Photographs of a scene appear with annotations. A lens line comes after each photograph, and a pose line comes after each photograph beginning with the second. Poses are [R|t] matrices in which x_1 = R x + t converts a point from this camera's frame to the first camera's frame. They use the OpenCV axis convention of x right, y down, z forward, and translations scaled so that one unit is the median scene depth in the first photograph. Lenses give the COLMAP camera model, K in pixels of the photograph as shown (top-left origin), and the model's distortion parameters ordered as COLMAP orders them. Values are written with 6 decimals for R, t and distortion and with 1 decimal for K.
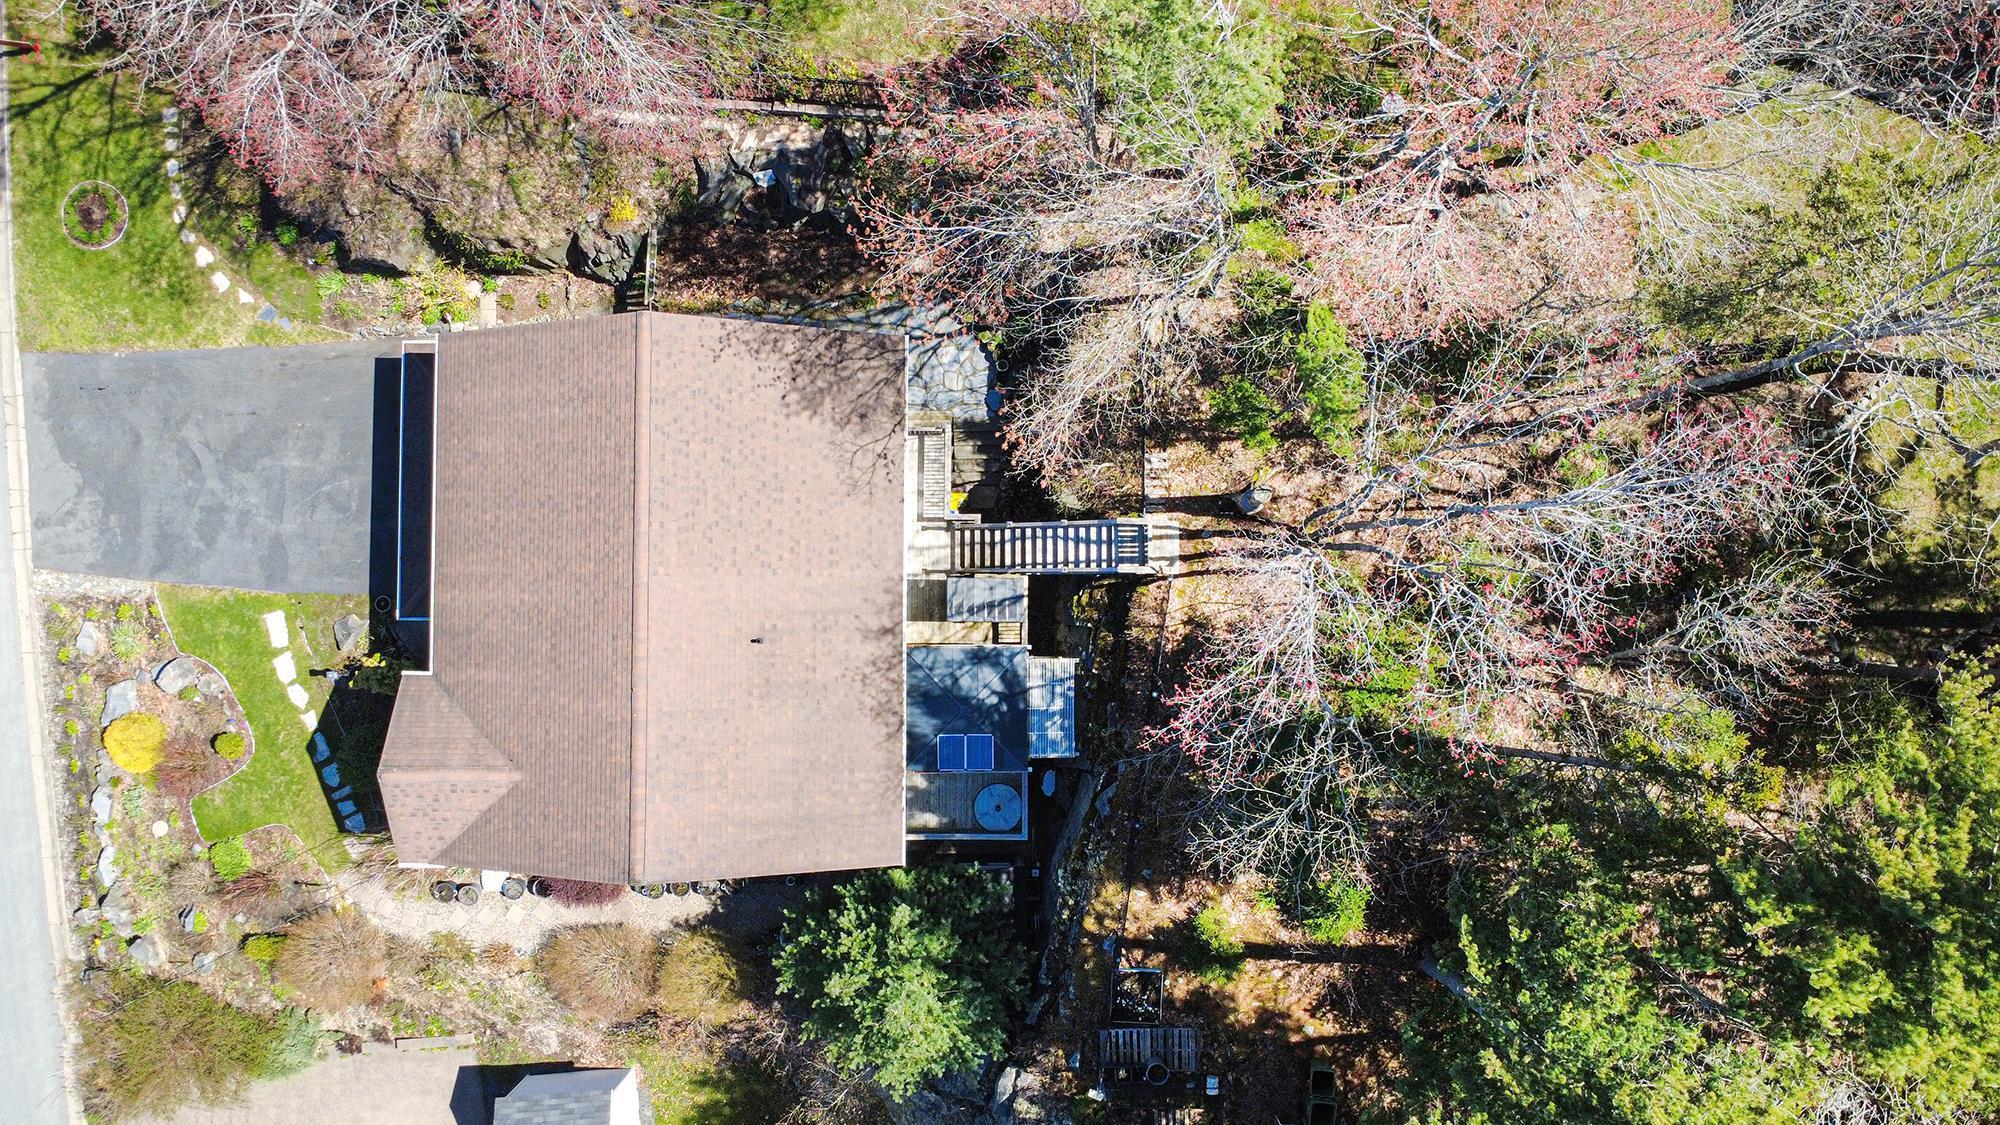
lens RADIAL K [[1386.9, 0, 1000.0], [0, 1386.9, 562.5], [0, 0, 1]] dist [0.001866, -0.000212]
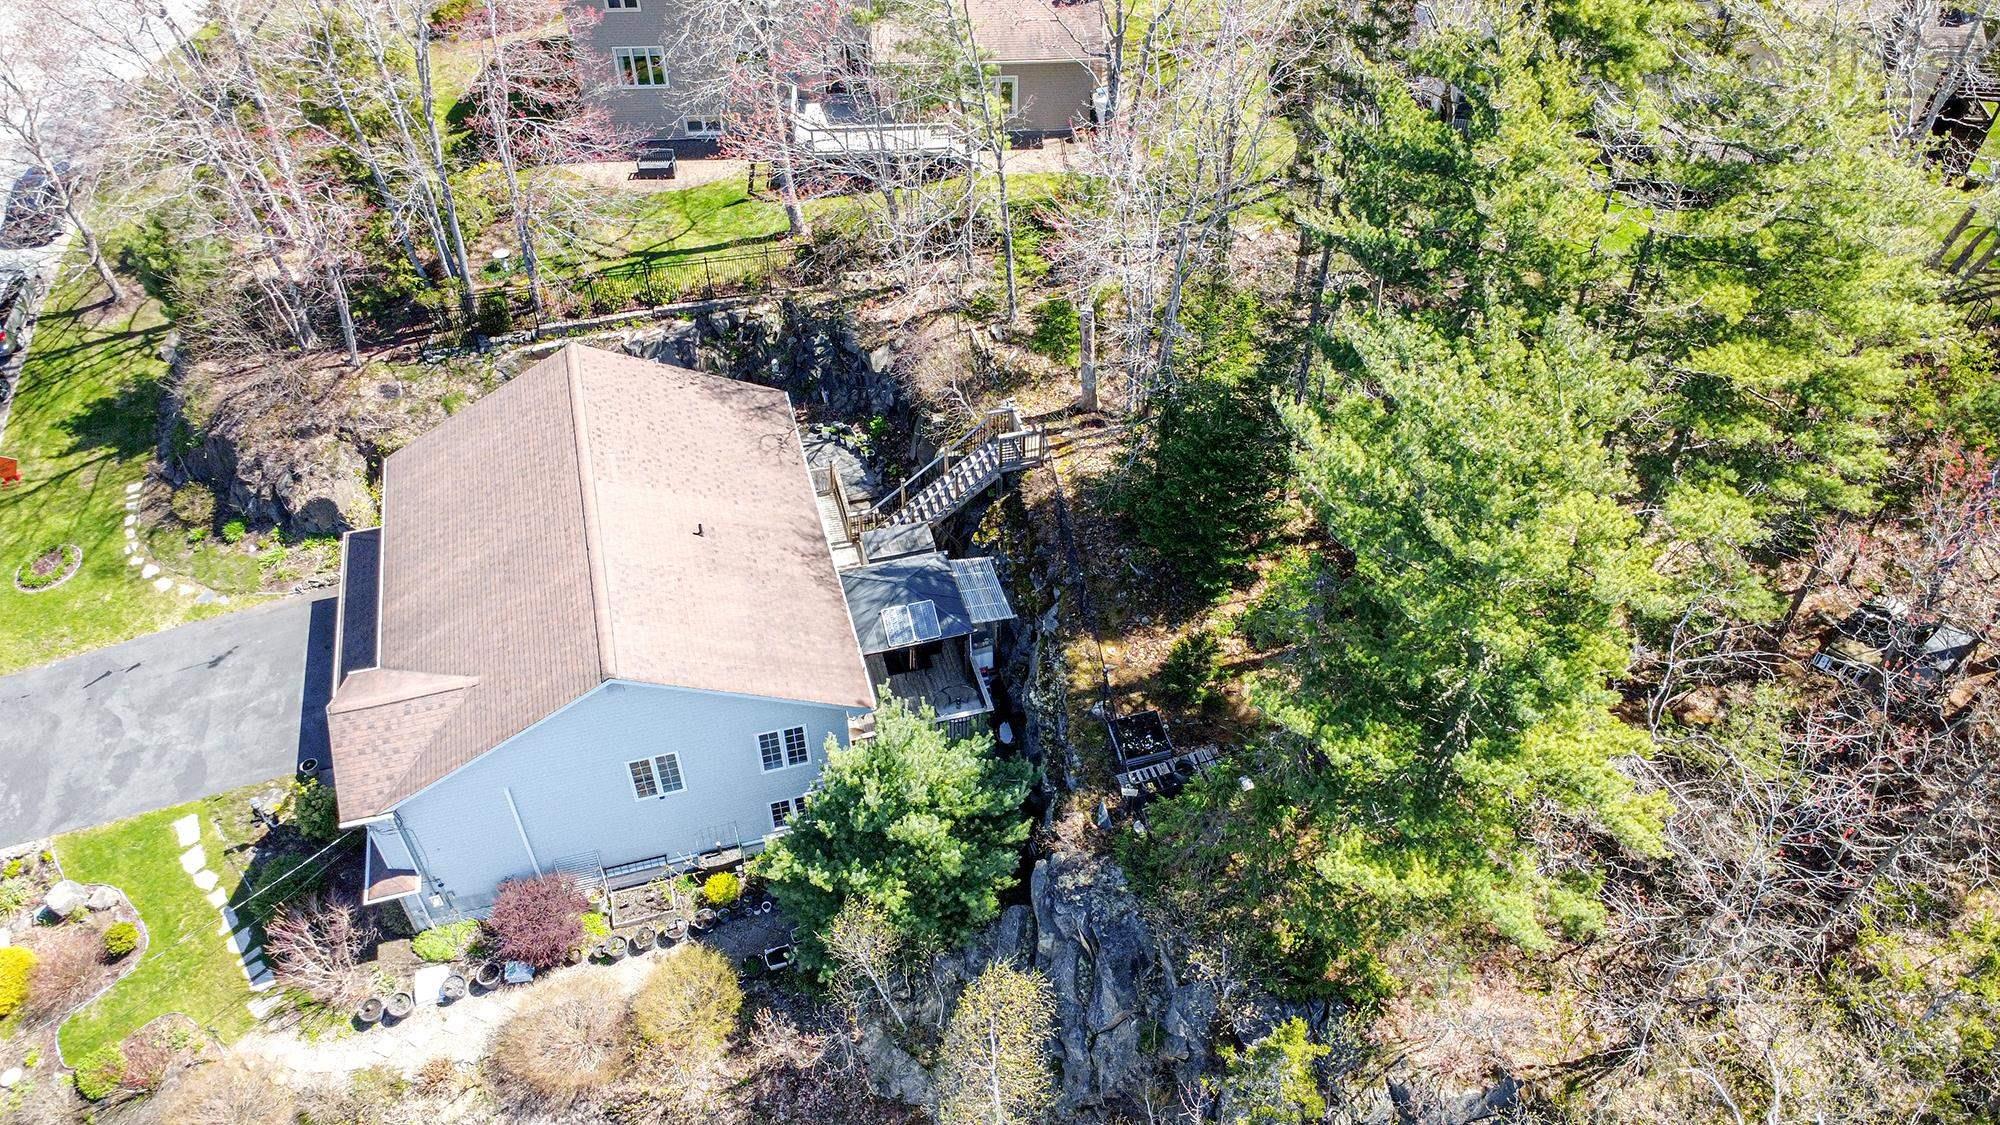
lens RADIAL K [[1386.9, 0, 1000.0], [0, 1386.9, 562.5], [0, 0, 1]] dist [0.001866, -0.000212]
pose [[0.962612, -0.197735, 0.185148, -0.126380], [0.270768, 0.722472, -0.636175, 0.683109], [-0.007970, 0.662522, 0.749000, 0.162707]]
